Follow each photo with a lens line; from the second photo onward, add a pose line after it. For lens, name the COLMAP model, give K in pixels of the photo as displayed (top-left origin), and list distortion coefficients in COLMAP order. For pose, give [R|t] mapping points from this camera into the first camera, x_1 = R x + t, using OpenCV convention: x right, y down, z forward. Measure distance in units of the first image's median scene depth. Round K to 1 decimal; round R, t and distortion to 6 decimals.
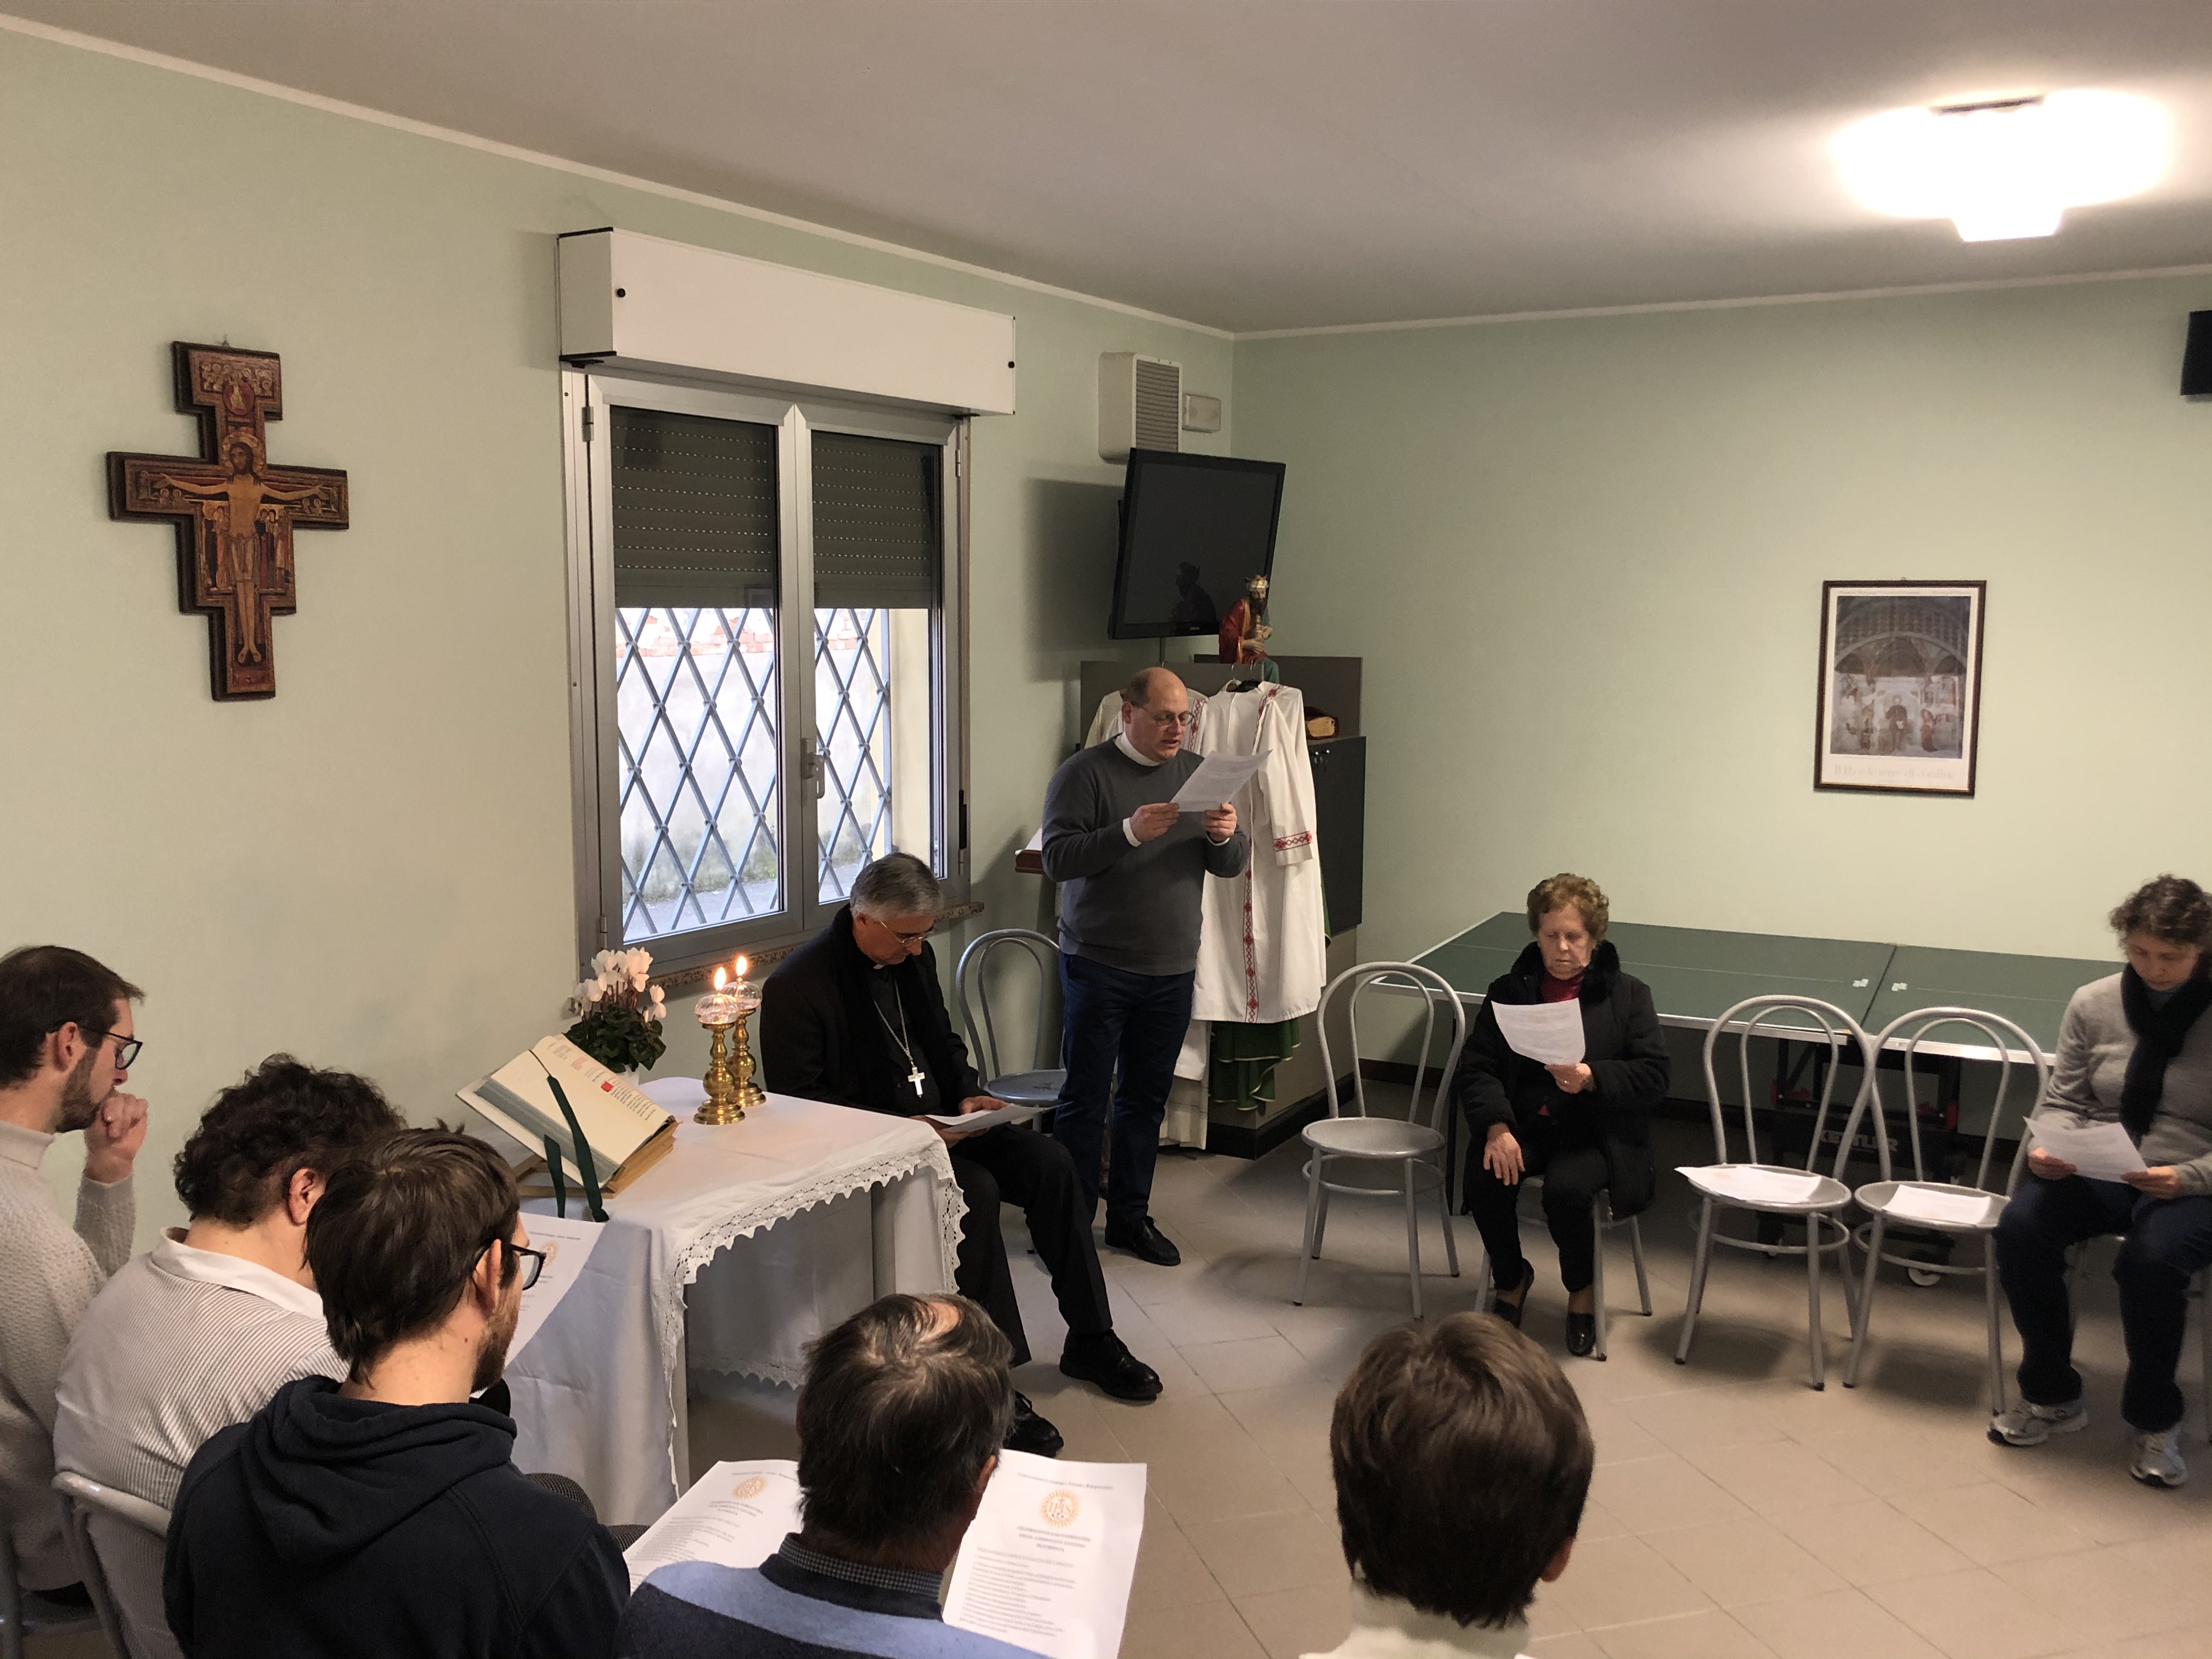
lens RADIAL K [[1880.9, 0, 1069.7], [0, 1880.9, 820.4], [0, 0, 1]] dist [0.010964, -0.009897]
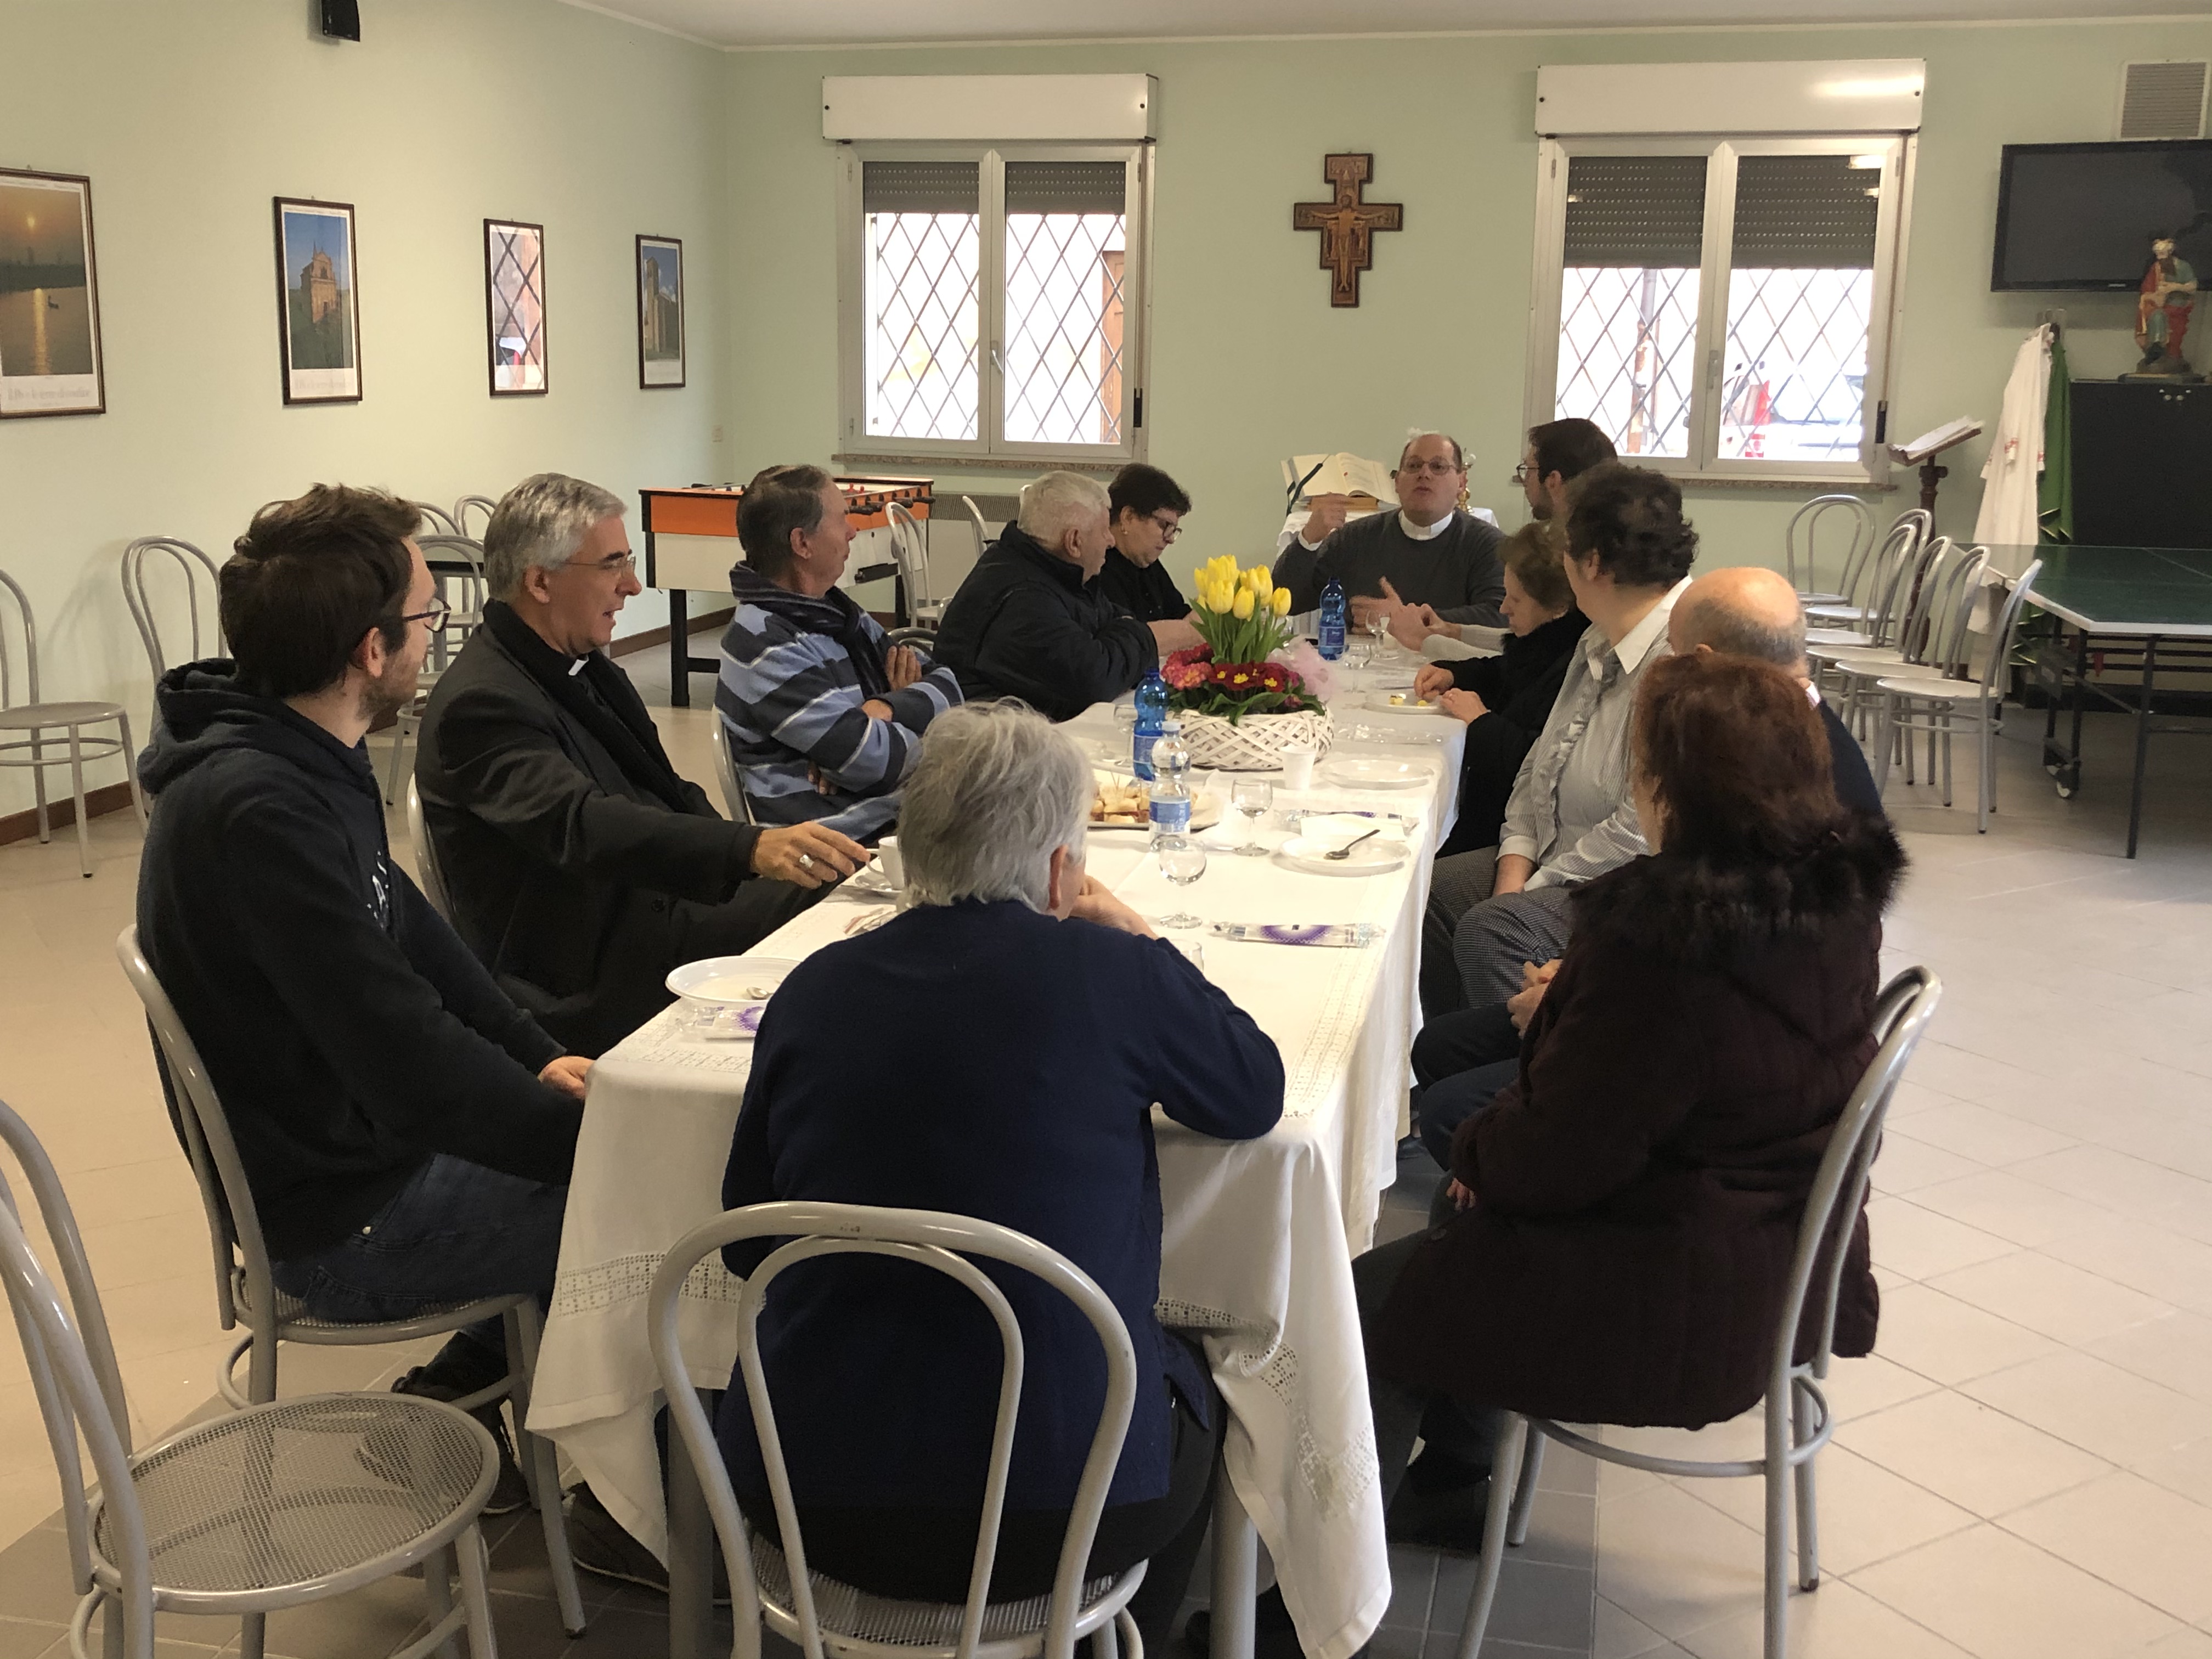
lens RADIAL K [[2313.3, 0, 1073.1], [0, 2313.3, 820.8], [0, 0, 1]] dist [0.013987, 0.000000]
pose [[0.269424, 0.202859, -0.941413, 1.921037], [-0.125487, 0.976622, 0.174532, 0.082925], [0.954811, 0.071112, 0.288582, -0.085258]]
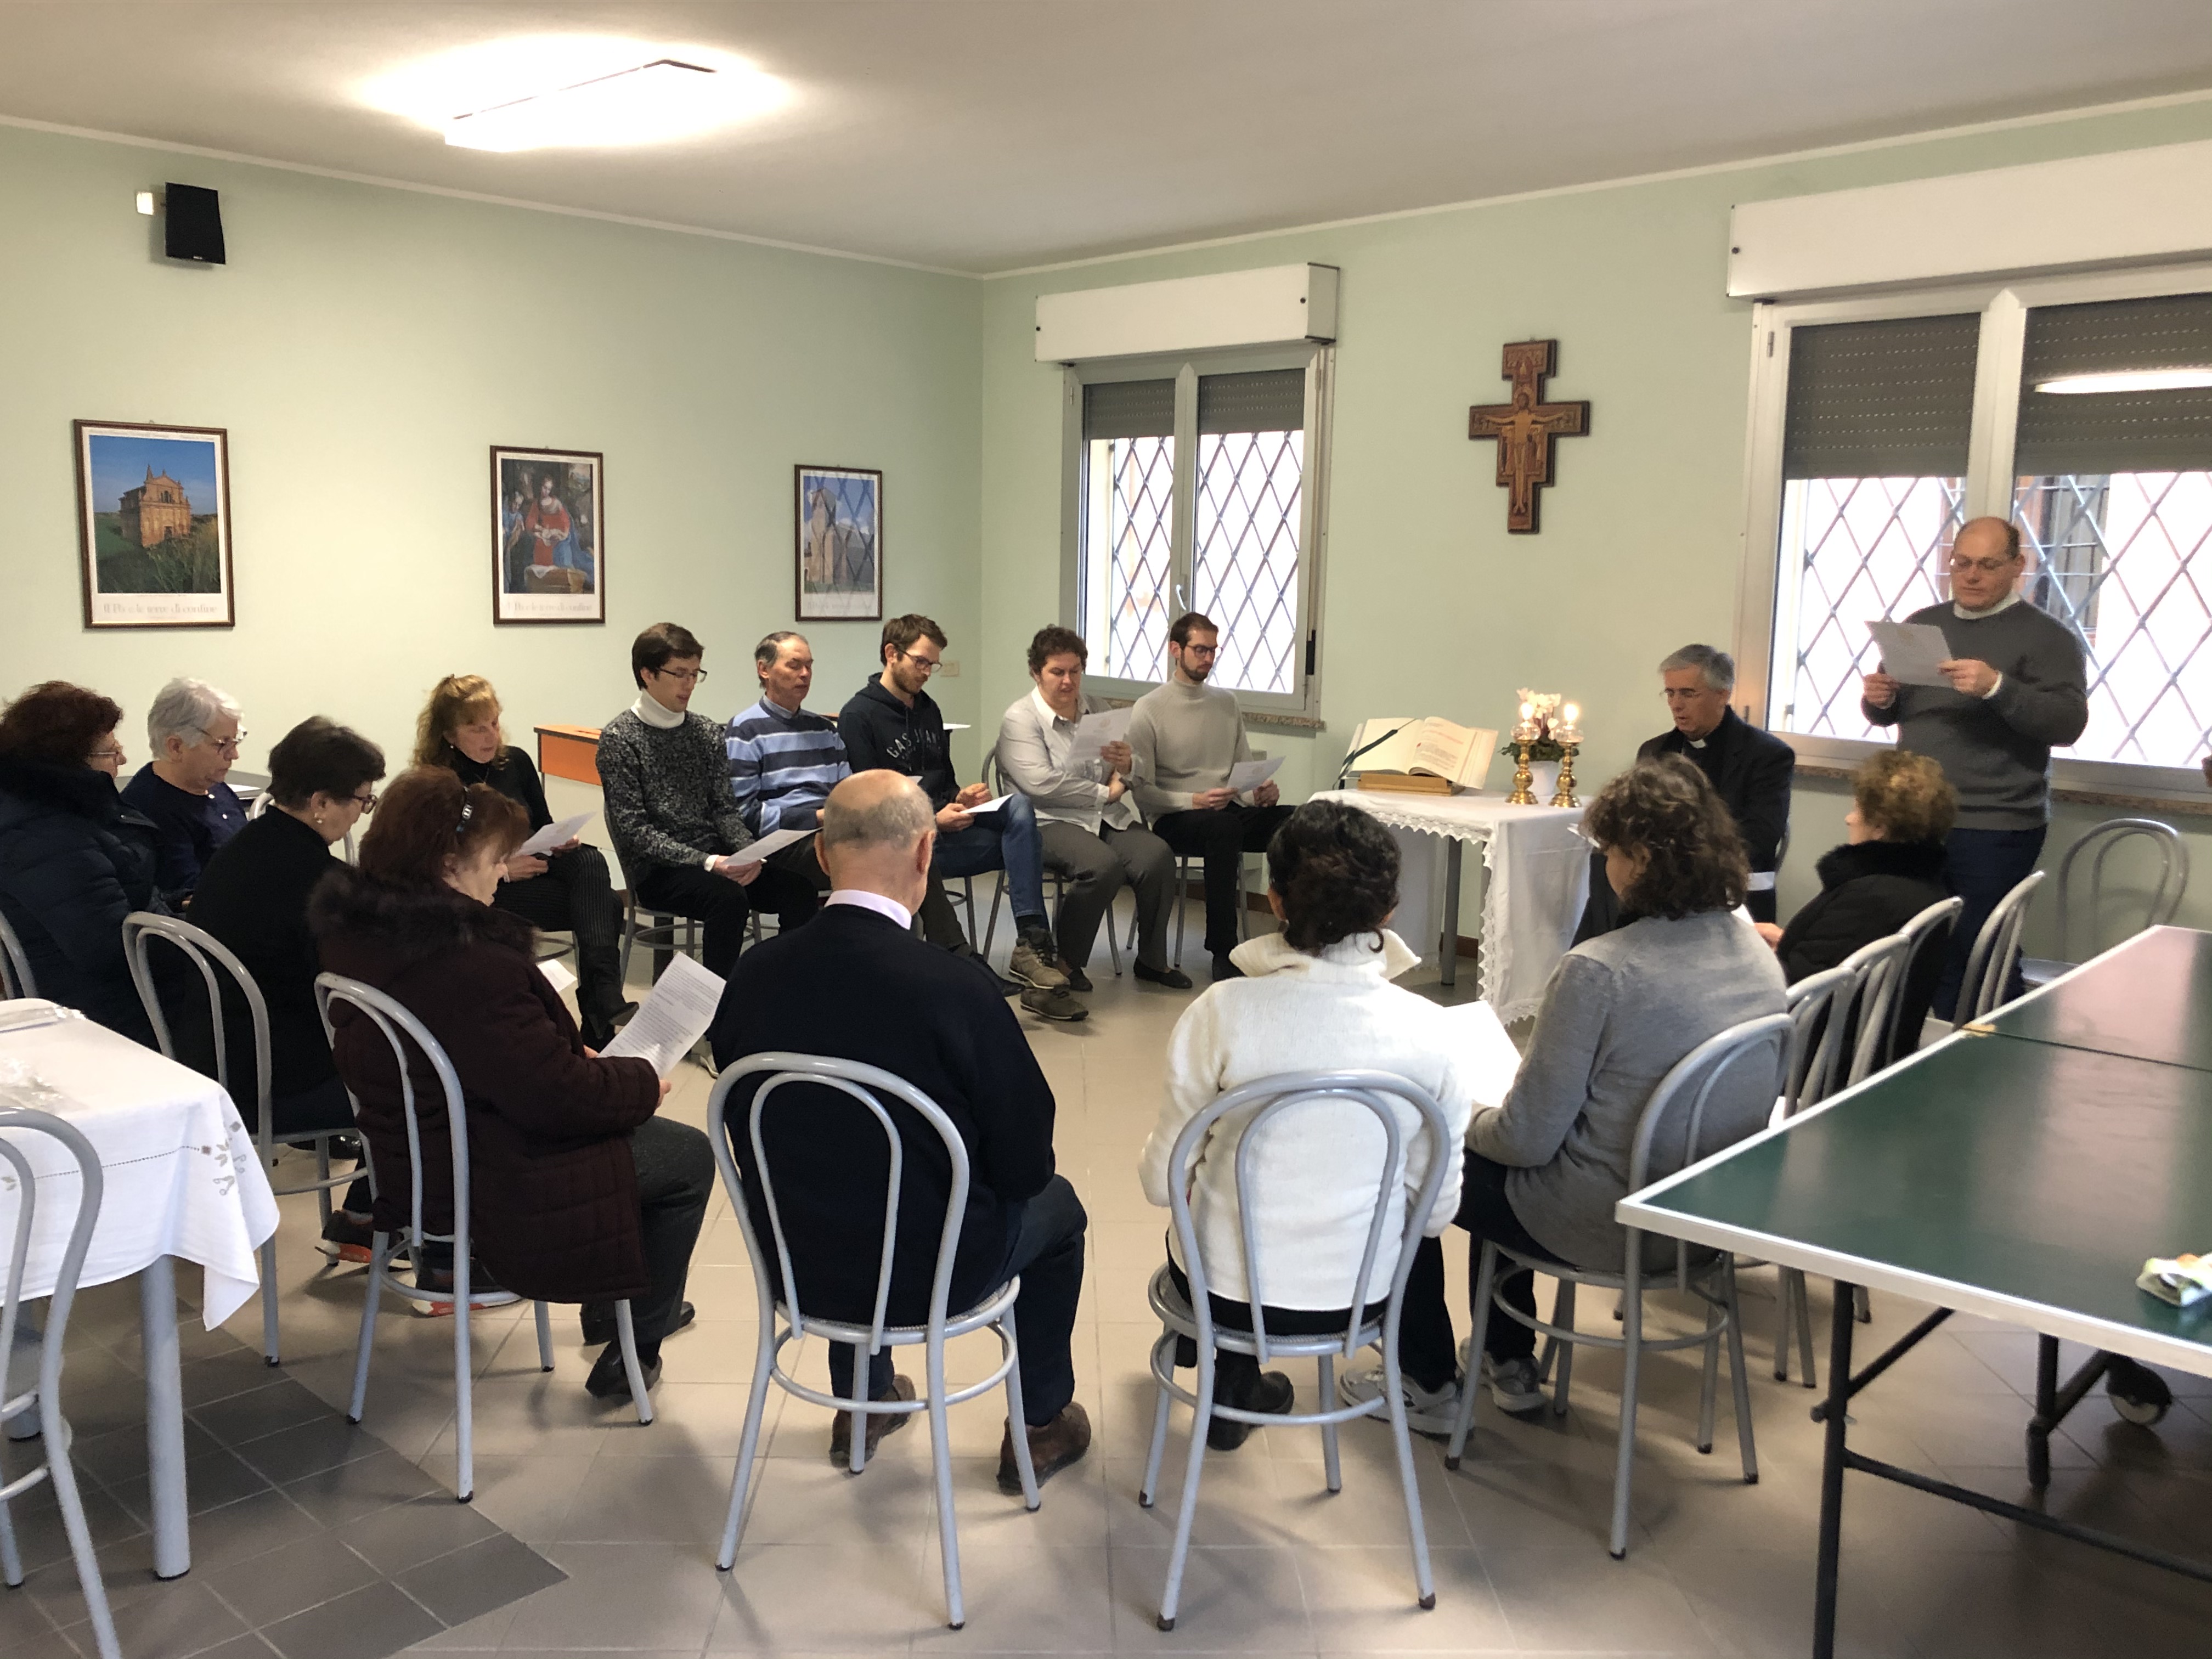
lens RADIAL K [[1880.9, 0, 1077.0], [0, 1880.9, 819.4], [0, 0, 1]] dist [0.010964, -0.009897]
pose [[-0.254015, 0.127140, -0.958807, 1.220961], [-0.130399, 0.977770, 0.164201, -0.030833], [0.958370, 0.166737, -0.231790, 0.882744]]
